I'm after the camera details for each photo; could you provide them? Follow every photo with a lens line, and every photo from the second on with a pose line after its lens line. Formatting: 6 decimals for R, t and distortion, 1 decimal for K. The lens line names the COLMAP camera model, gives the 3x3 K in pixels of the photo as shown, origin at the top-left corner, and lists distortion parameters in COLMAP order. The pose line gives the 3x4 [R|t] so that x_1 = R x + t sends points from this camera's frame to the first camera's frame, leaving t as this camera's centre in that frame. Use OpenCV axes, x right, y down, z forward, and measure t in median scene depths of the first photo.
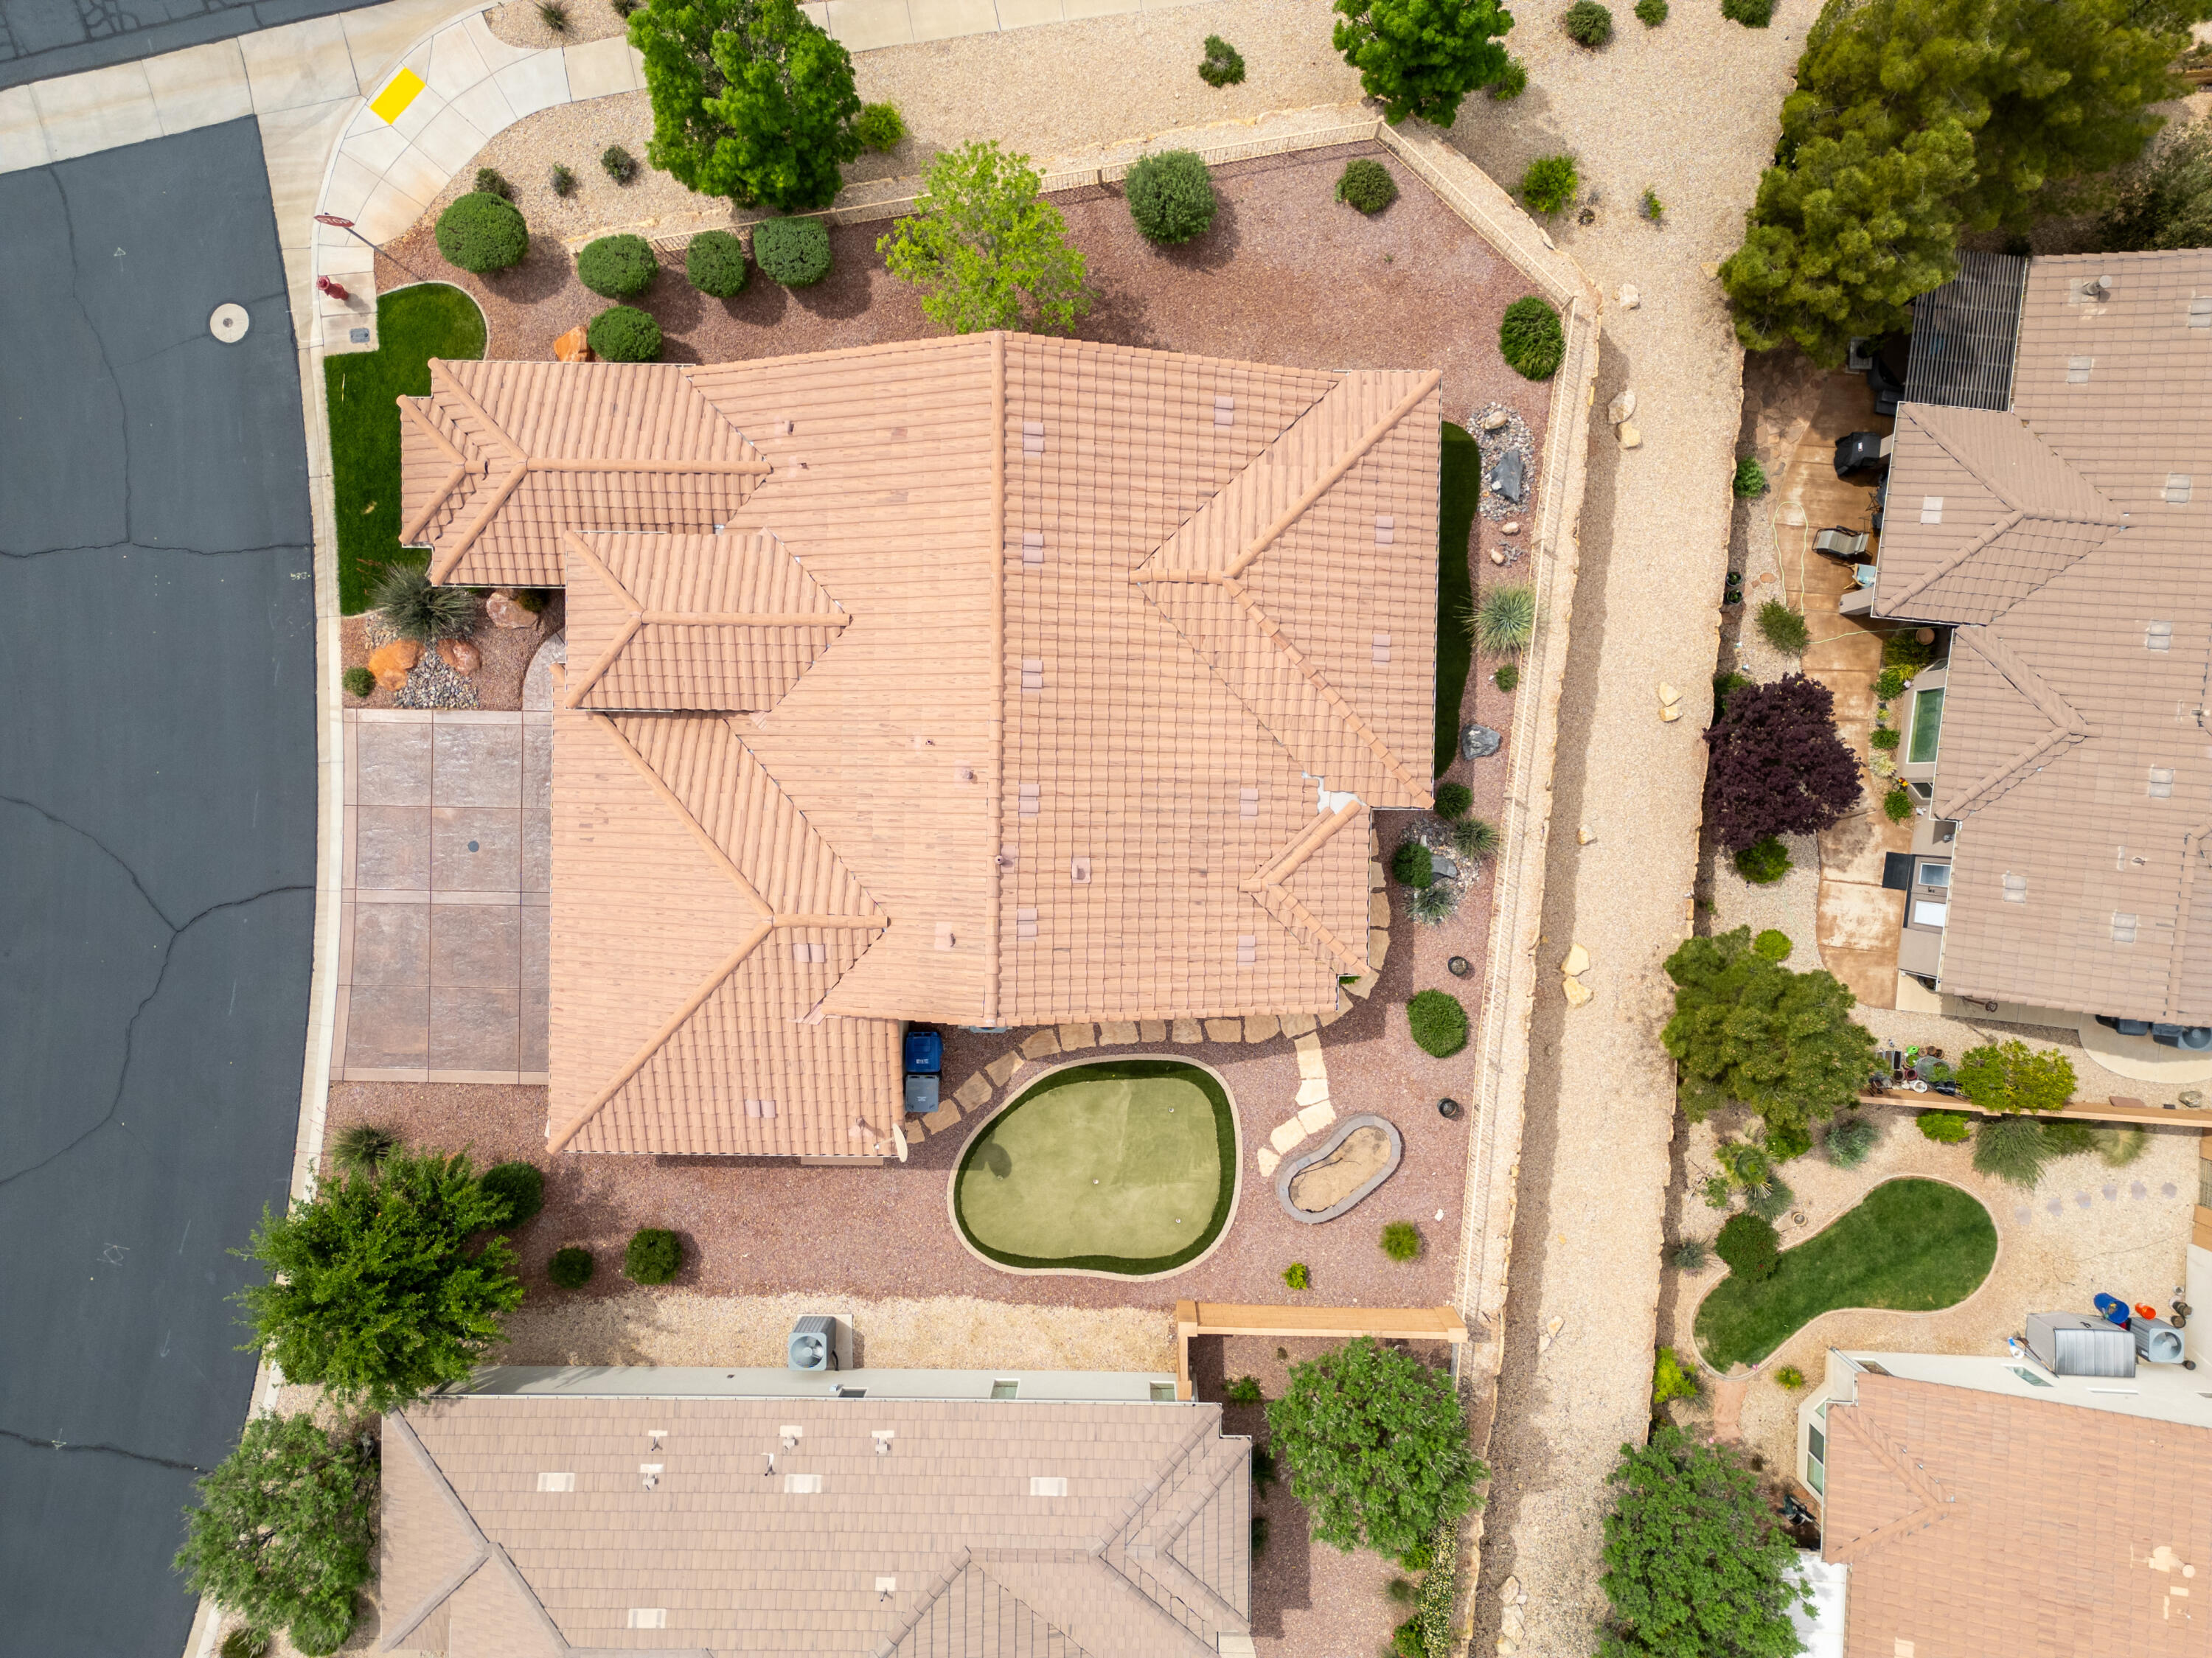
lens RADIAL K [[1543.8, 0, 1106.0], [0, 1543.8, 829.0], [0, 0, 1]] dist [0.086933, -0.087585]
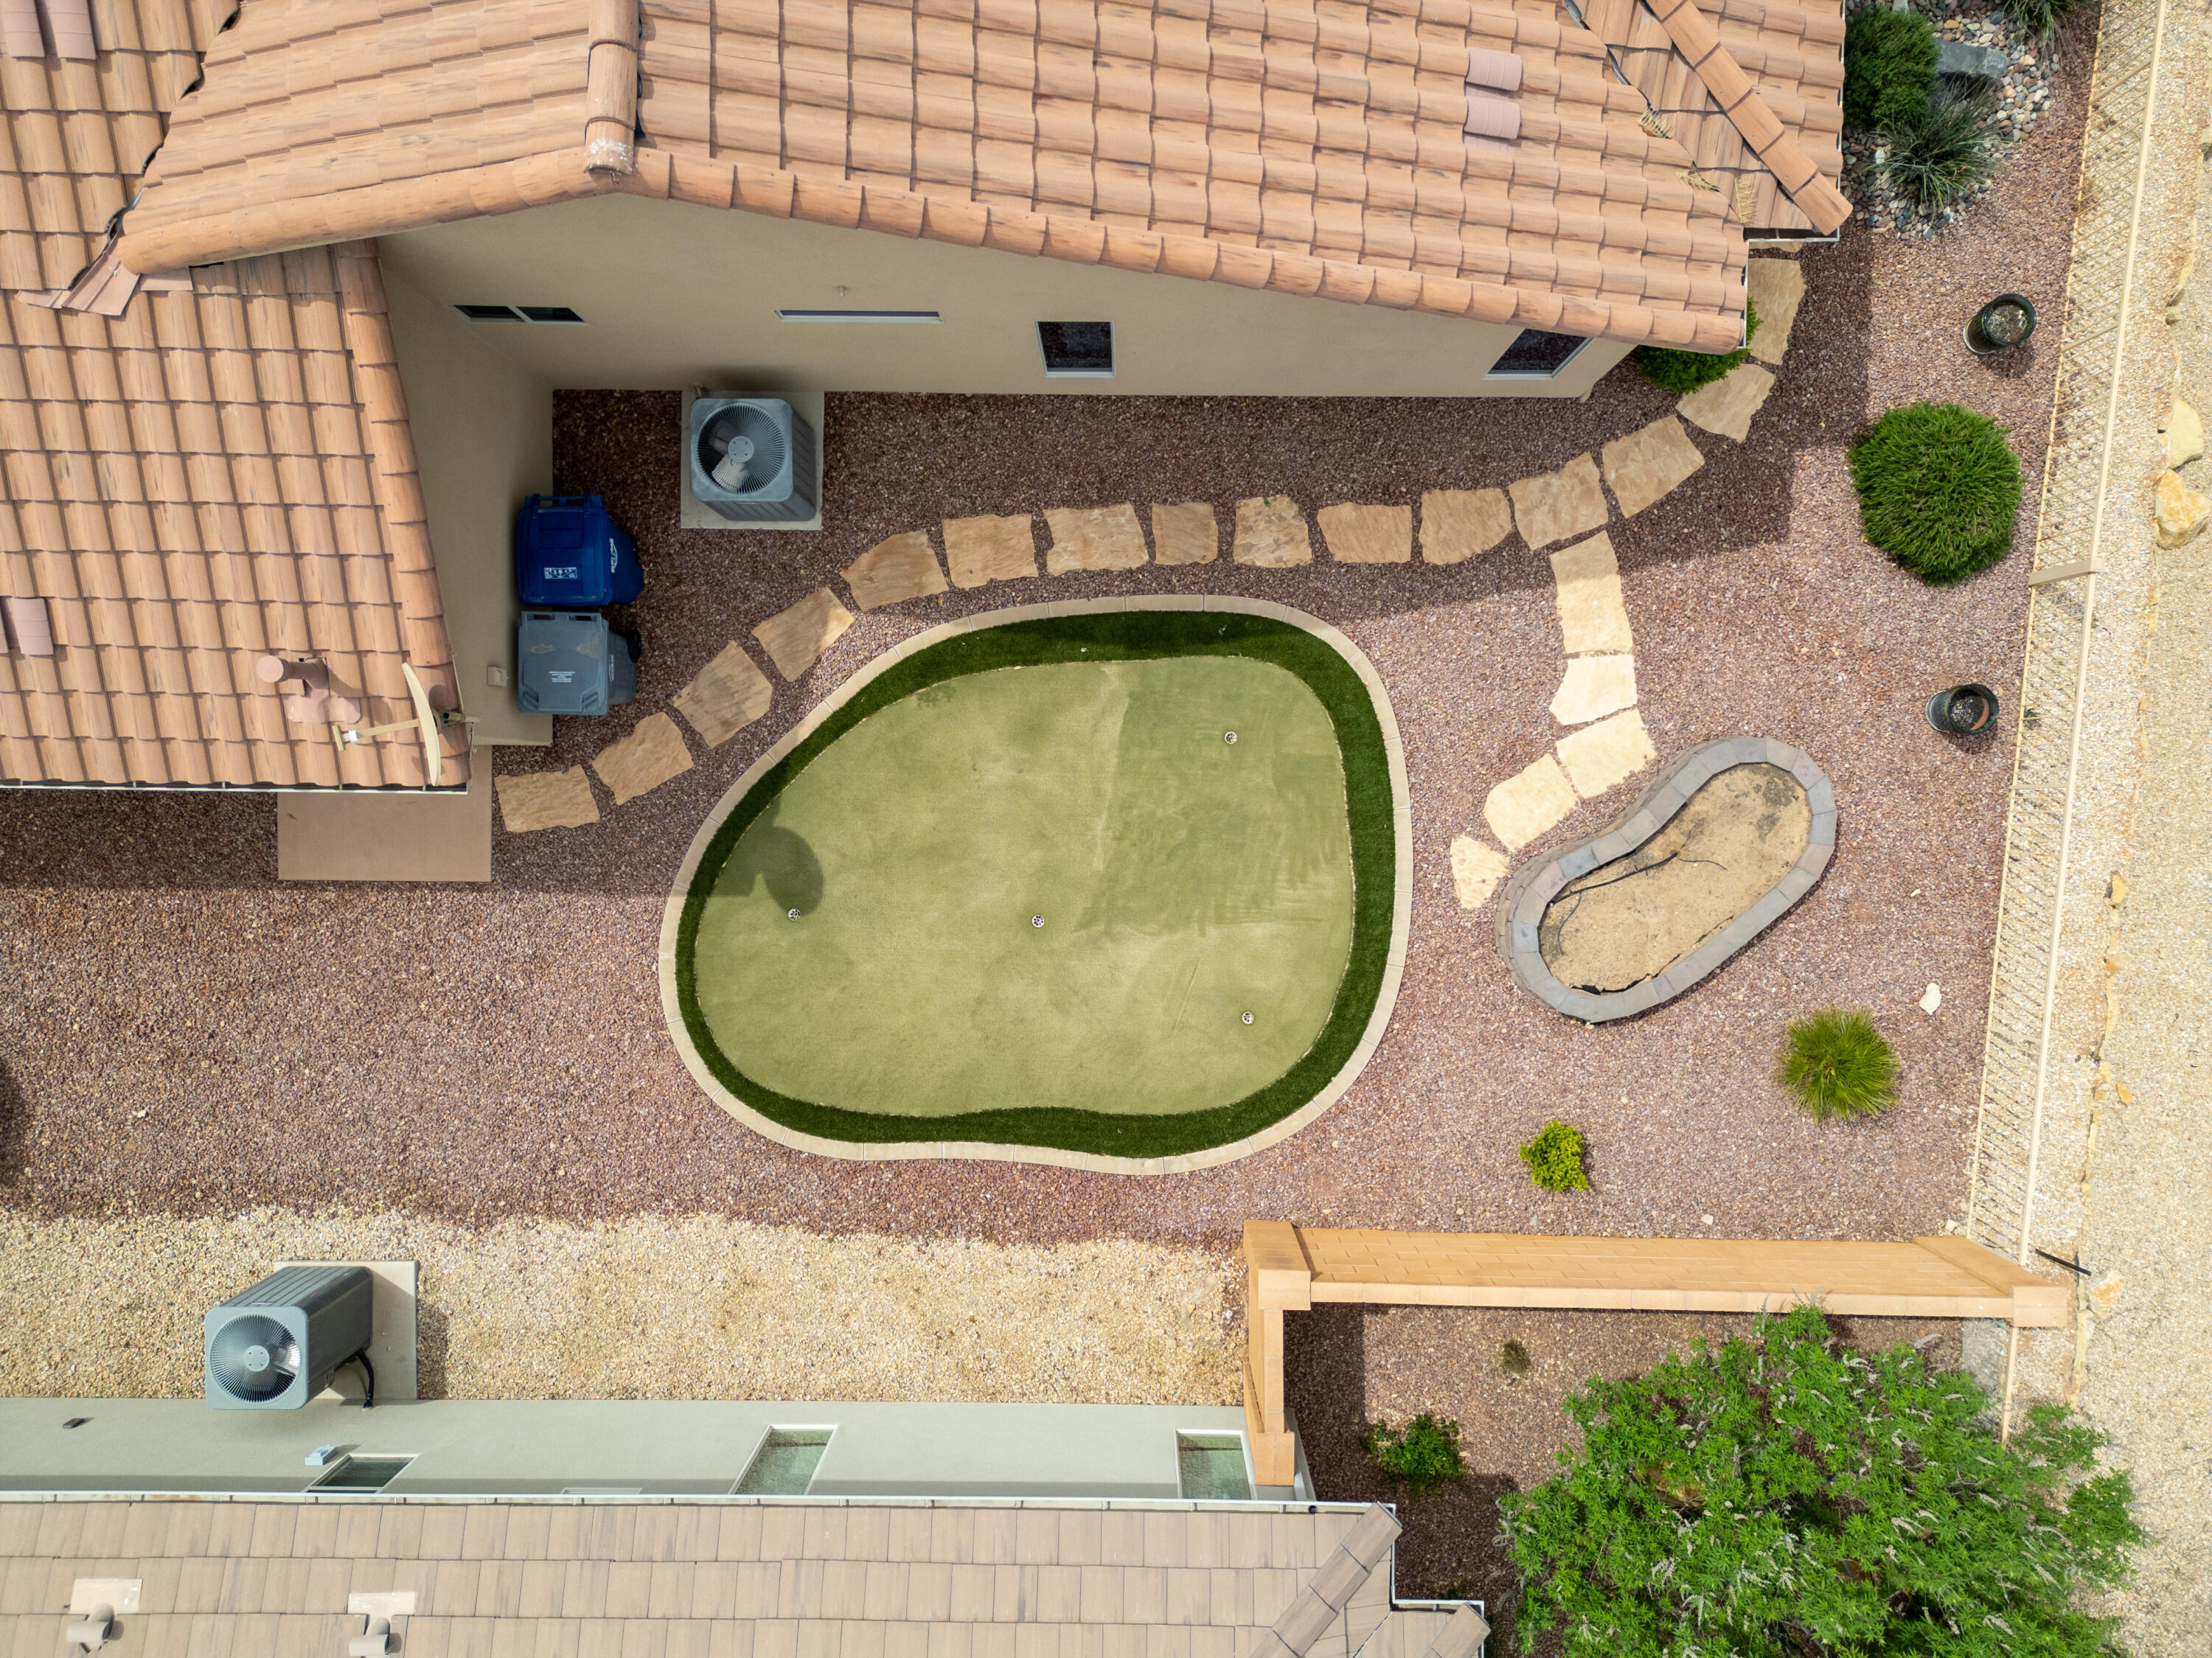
lens RADIAL K [[1535.7, 0, 1119.9], [0, 1535.7, 831.7], [0, 0, 1]] dist [0.058264, -0.040205]
pose [[0.999967, 0.000617, 0.008128, 0.011052], [-0.000581, 0.999990, -0.004400, 0.206946], [-0.008130, 0.004396, 0.999957, 0.612795]]
